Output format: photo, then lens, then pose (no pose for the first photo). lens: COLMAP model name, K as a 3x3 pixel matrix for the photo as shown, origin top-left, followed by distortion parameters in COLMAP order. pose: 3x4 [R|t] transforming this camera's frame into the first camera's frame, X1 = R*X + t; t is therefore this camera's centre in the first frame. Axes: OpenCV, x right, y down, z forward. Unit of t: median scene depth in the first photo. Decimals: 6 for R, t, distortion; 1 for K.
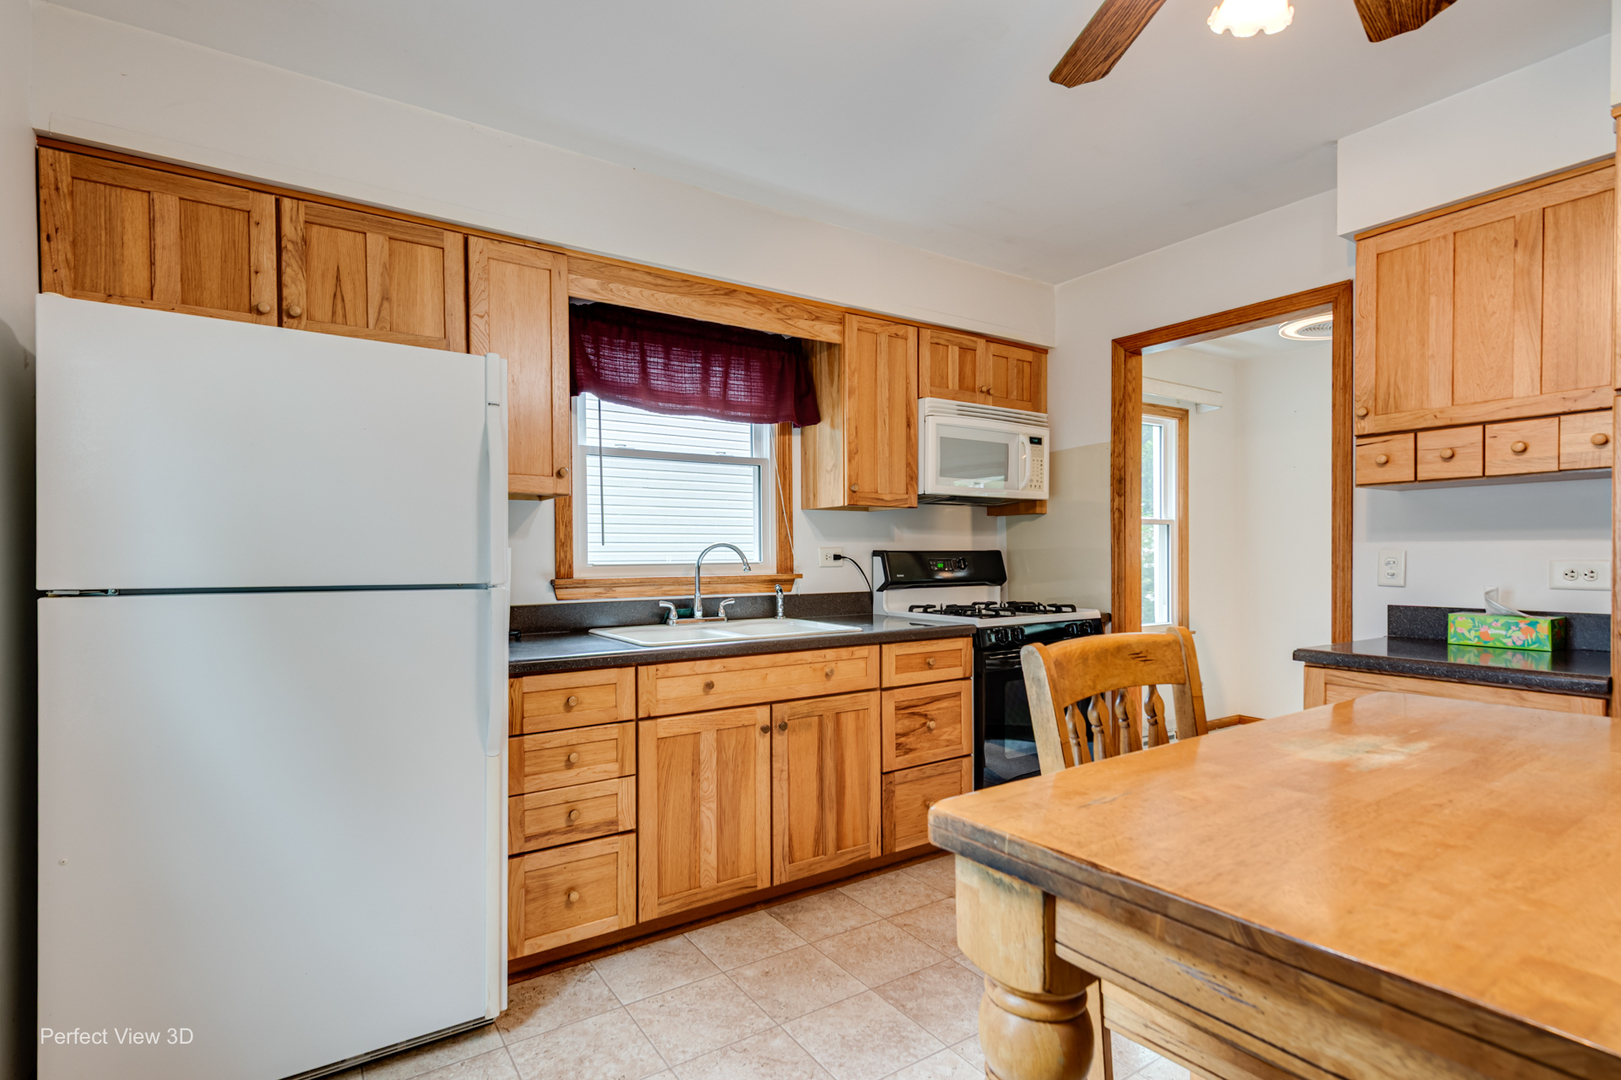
lens RADIAL K [[789.9, 0, 776.2], [0, 789.9, 562.1], [0, 0, 1]] dist [0.003071, 0.000788]
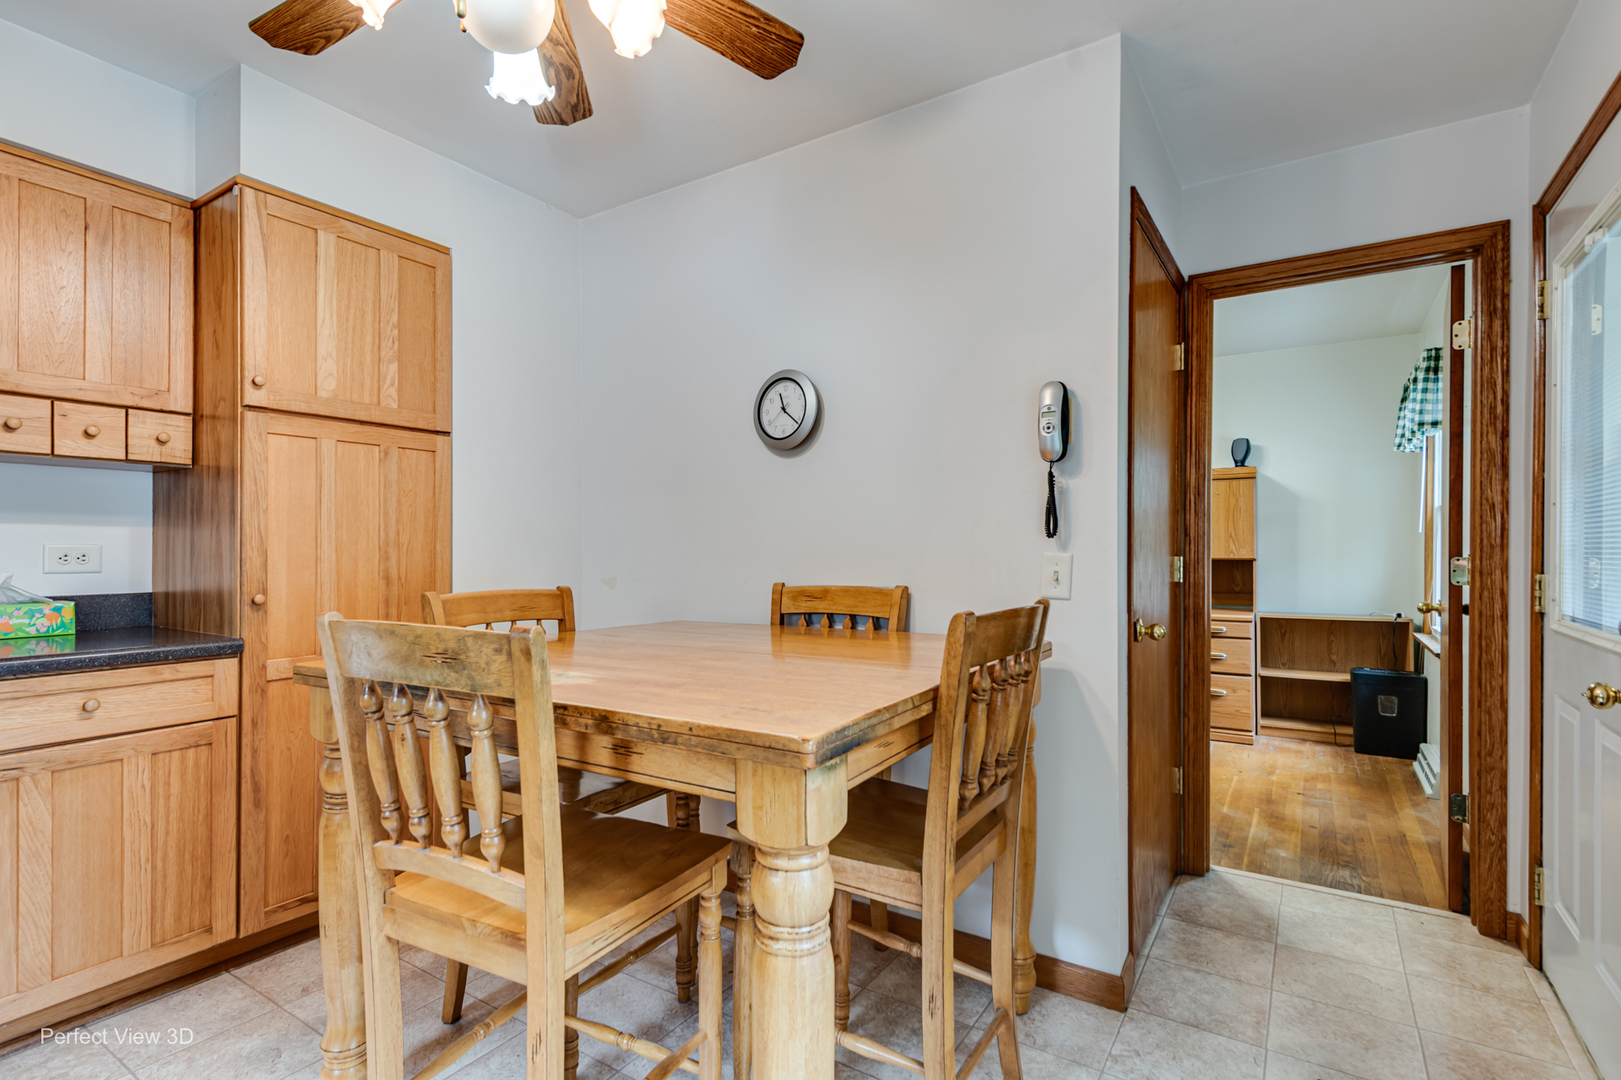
lens RADIAL K [[789.9, 0, 807.3], [0, 789.9, 545.8], [0, 0, 1]] dist [0.003071, 0.000788]
pose [[-0.404461, 0.004651, 0.914543, -0.349481], [0.008292, 0.999965, -0.001418, 0.009233], [-0.914518, 0.007010, -0.404485, 0.584123]]
